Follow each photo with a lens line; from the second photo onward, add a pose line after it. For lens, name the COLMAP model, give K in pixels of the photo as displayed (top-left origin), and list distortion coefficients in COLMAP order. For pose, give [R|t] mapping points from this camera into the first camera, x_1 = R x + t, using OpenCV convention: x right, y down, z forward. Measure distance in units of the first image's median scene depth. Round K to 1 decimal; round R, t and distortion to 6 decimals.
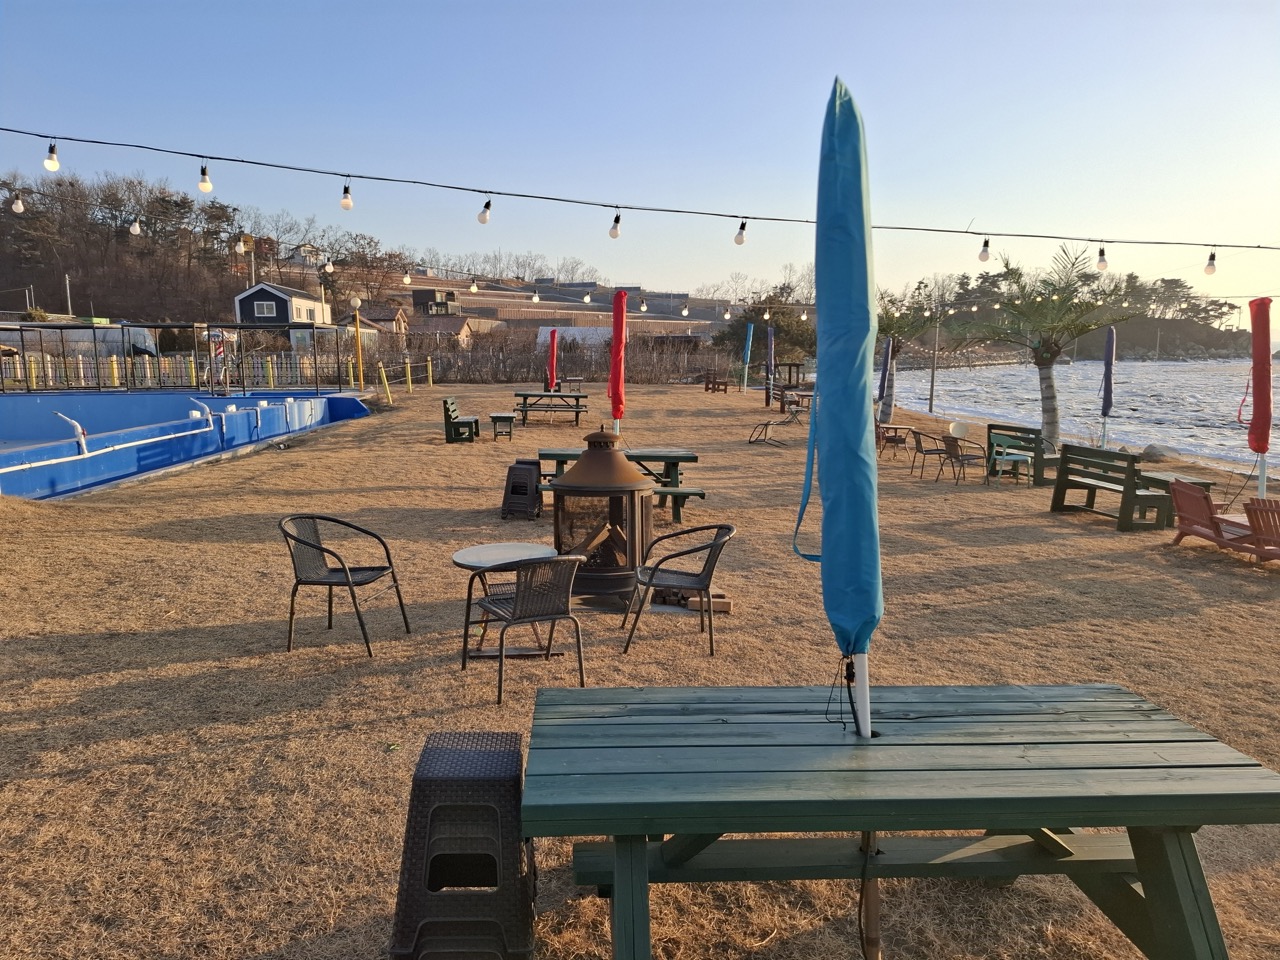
lens RADIAL K [[878.8, 0, 630.0], [0, 878.8, 468.3], [0, 0, 1]] dist [0.085942, -0.074971]
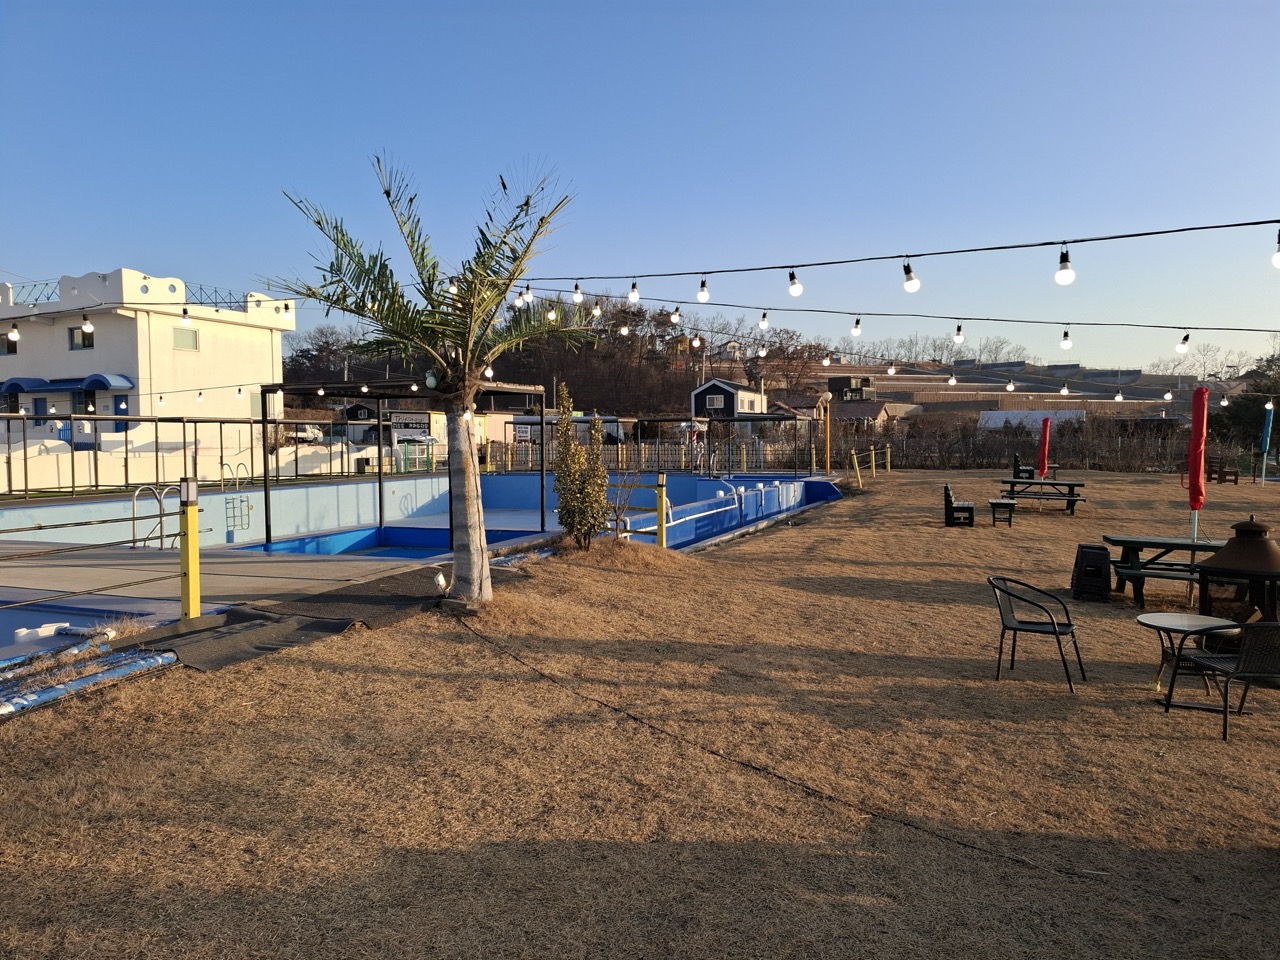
lens RADIAL K [[878.8, 0, 634.7], [0, 878.8, 451.3], [0, 0, 1]] dist [0.085942, -0.074971]
pose [[0.904455, 0.003802, -0.426552, -0.045072], [-0.052157, 0.993443, -0.101740, 0.004797], [0.423368, 0.114267, 0.898723, -0.064269]]
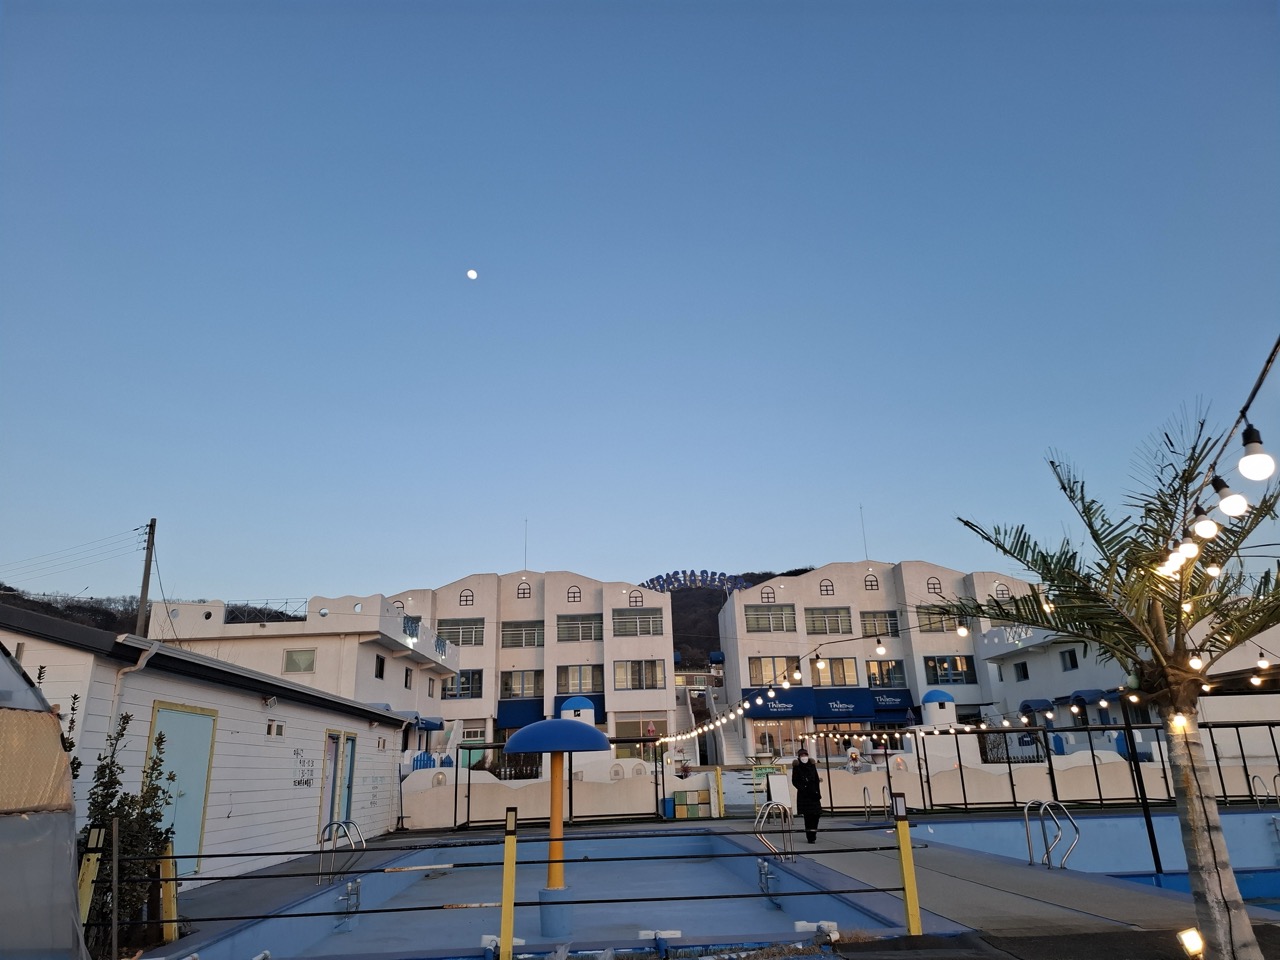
lens RADIAL K [[878.8, 0, 635.0], [0, 878.8, 465.7], [0, 0, 1]] dist [0.085942, -0.074971]
pose [[0.001924, -0.315795, -0.948825, 0.346489], [-0.097956, 0.944204, -0.314456, -0.059872], [0.995189, 0.093548, -0.029117, 0.401378]]
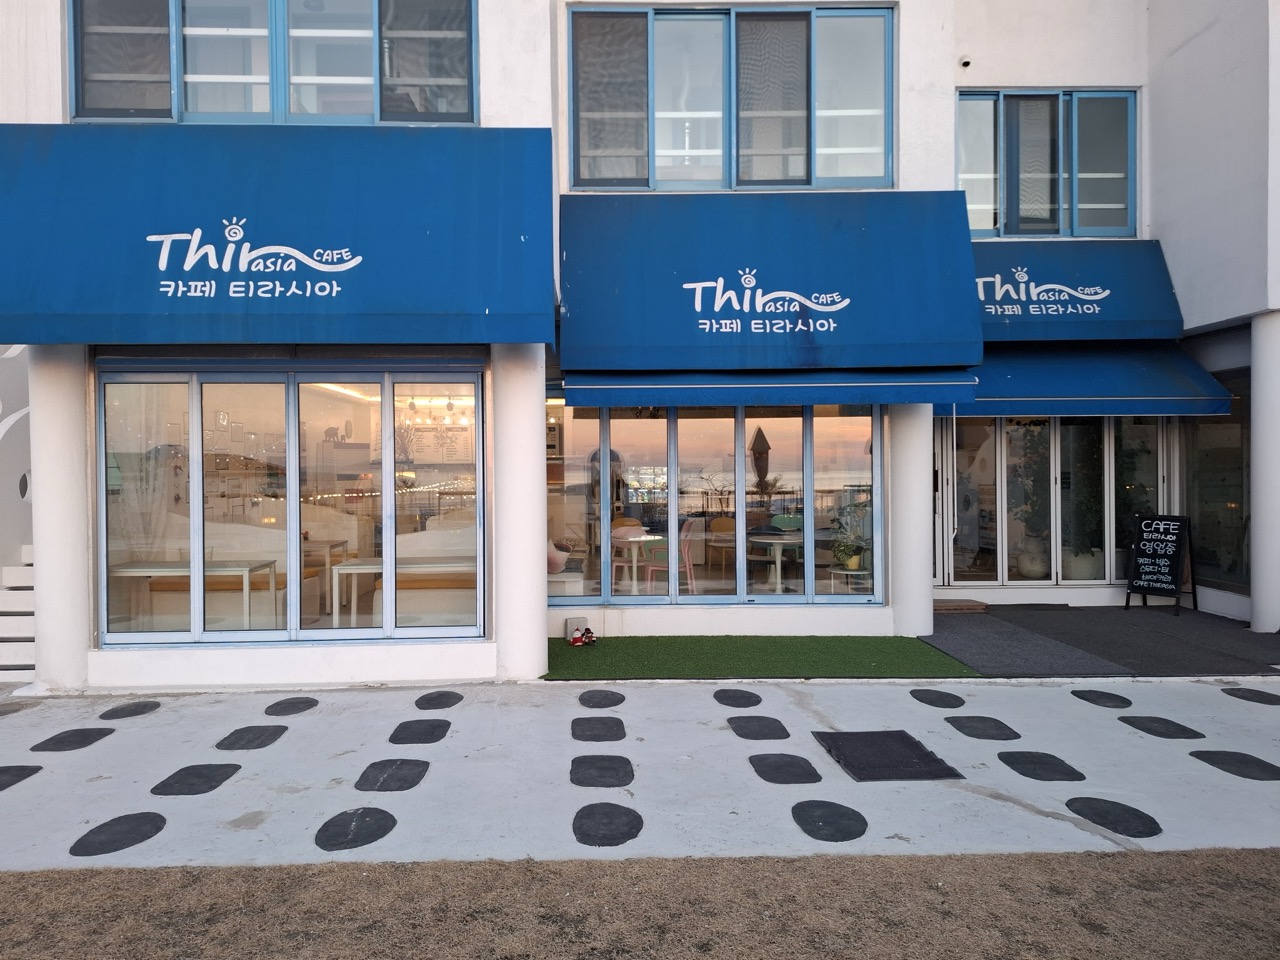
lens RADIAL K [[878.8, 0, 638.3], [0, 878.8, 474.2], [0, 0, 1]] dist [0.085942, -0.074971]
pose [[-0.009180, 0.007748, -0.999928, -7.307701], [-0.118590, 0.992904, 0.008783, -0.494674], [0.992901, 0.118662, -0.008196, 2.235707]]
